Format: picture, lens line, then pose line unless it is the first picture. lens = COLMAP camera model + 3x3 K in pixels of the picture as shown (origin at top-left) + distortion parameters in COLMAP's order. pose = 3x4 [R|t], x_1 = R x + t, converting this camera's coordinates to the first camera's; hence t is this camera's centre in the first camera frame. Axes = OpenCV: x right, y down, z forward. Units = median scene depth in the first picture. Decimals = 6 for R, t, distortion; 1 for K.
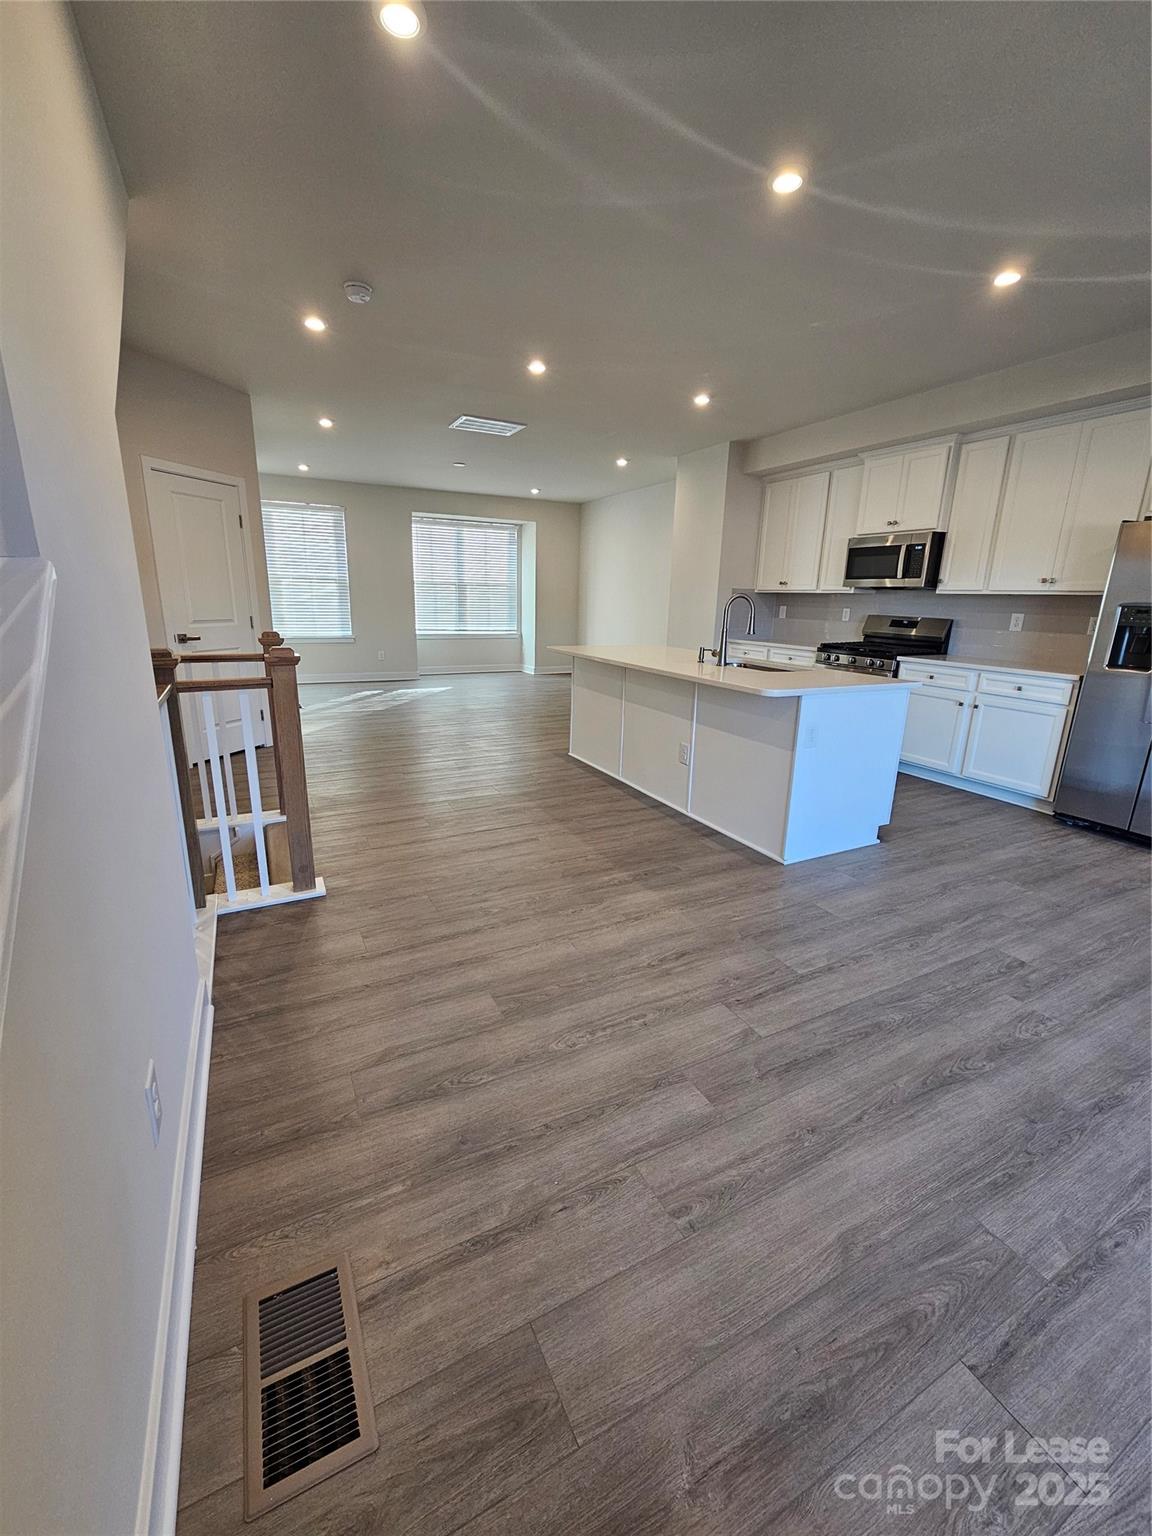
lens RADIAL K [[628.3, 0, 571.8], [0, 628.3, 765.8], [0, 0, 1]] dist [-0.000998, 0.000798]
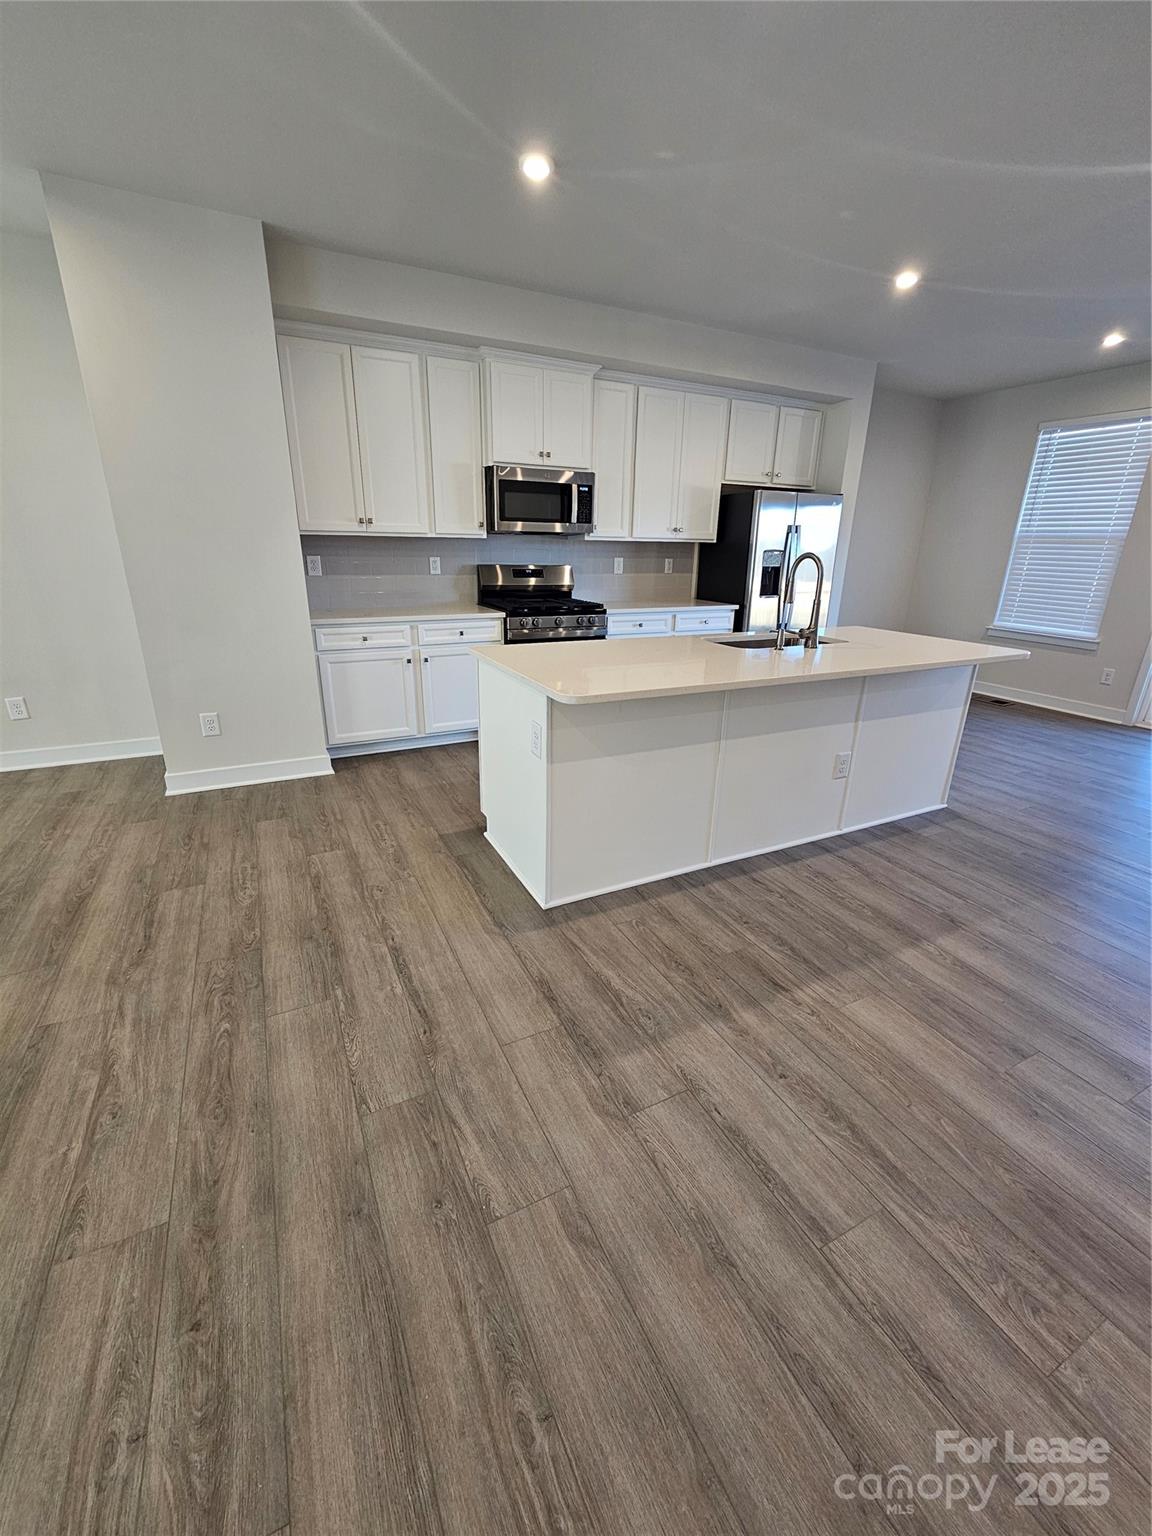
lens RADIAL K [[628.3, 0, 574.6], [0, 628.3, 766.6], [0, 0, 1]] dist [-0.000998, 0.000798]
pose [[0.006726, -0.358450, 0.933525, -0.429408], [0.243745, 0.905976, 0.346115, -0.287288], [-0.969816, 0.225214, 0.093464, 0.973161]]
